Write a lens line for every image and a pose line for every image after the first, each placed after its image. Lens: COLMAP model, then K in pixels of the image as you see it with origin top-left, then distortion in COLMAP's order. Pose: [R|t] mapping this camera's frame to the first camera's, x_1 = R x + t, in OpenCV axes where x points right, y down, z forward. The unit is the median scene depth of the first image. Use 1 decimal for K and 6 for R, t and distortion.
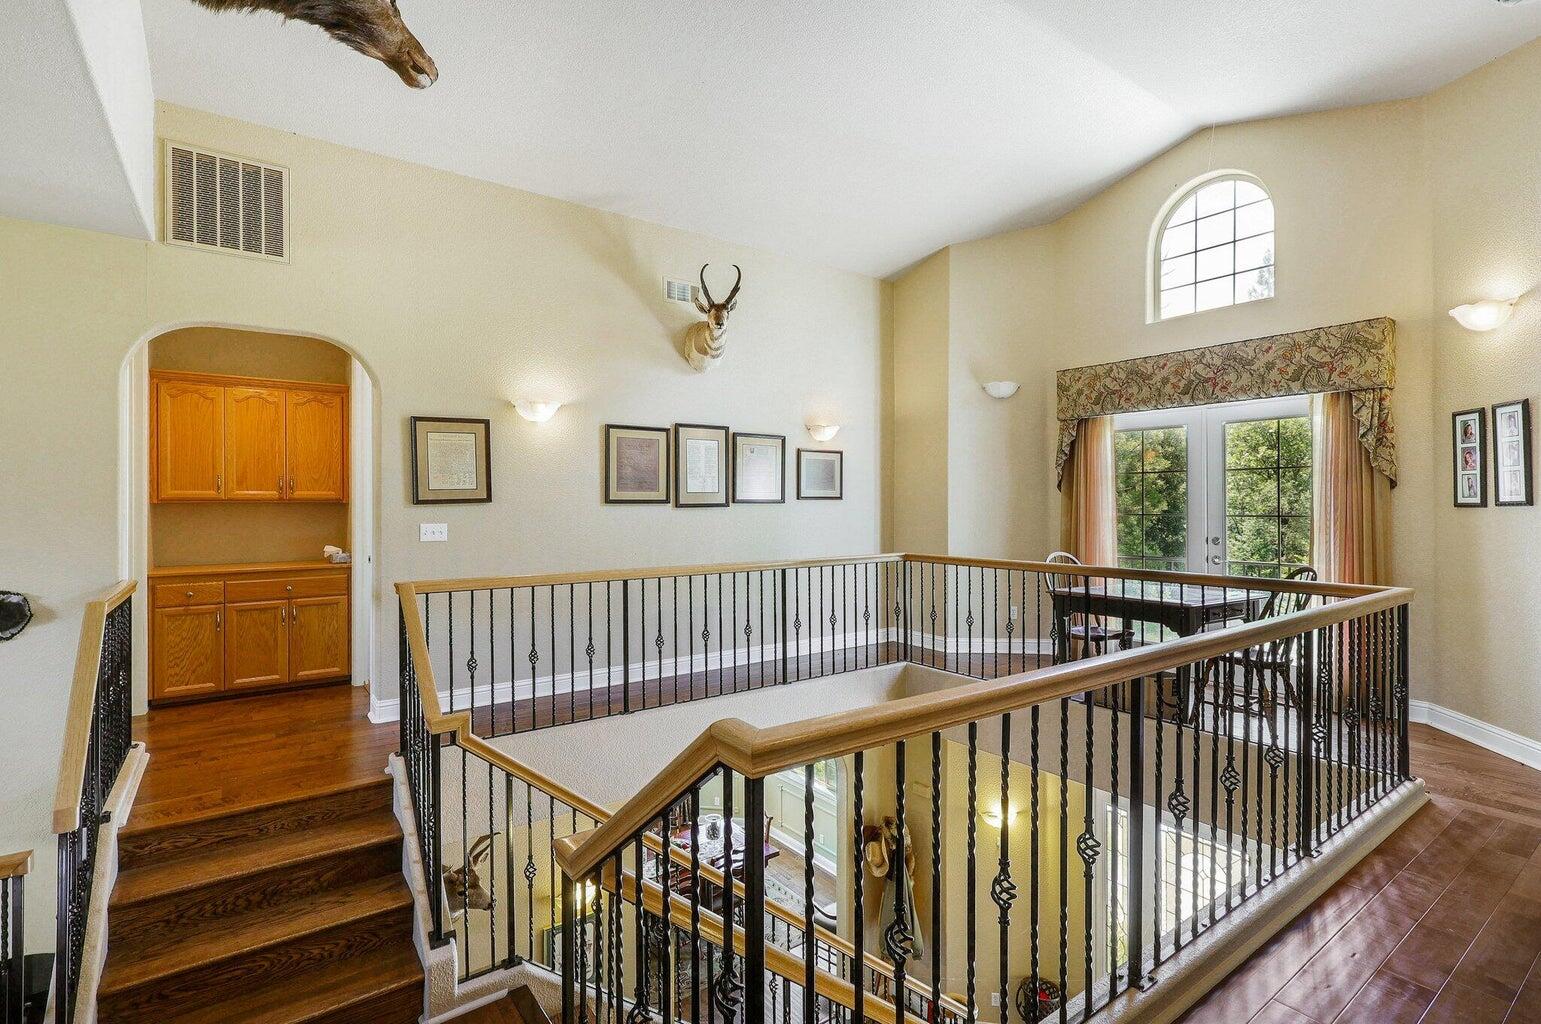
lens RADIAL K [[713.2, 0, 801.8], [0, 713.2, 494.7], [0, 0, 1]] dist [-0.003557, -0.001636]
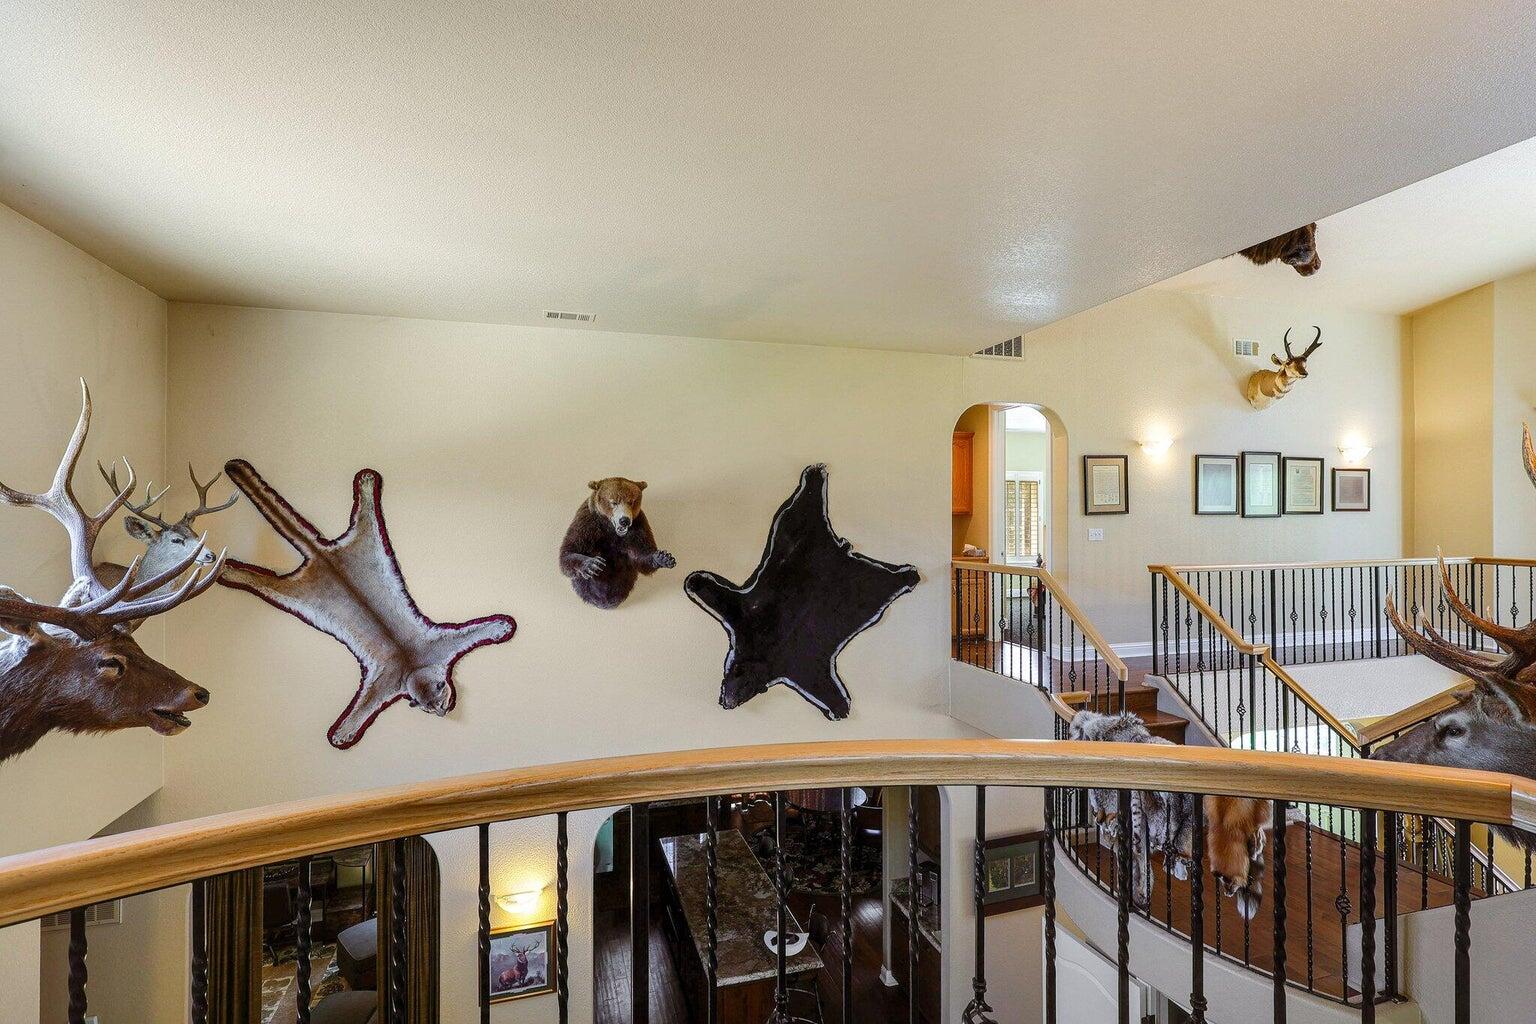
lens RADIAL K [[710.9, 0, 757.7], [0, 710.9, 511.9], [0, 0, 1]] dist [-0.003557, -0.001636]
pose [[0.934612, -0.001336, -0.355667, -0.537170], [0.004915, 0.999946, 0.009157, -0.008333], [0.355635, -0.010306, 0.934568, -0.497516]]
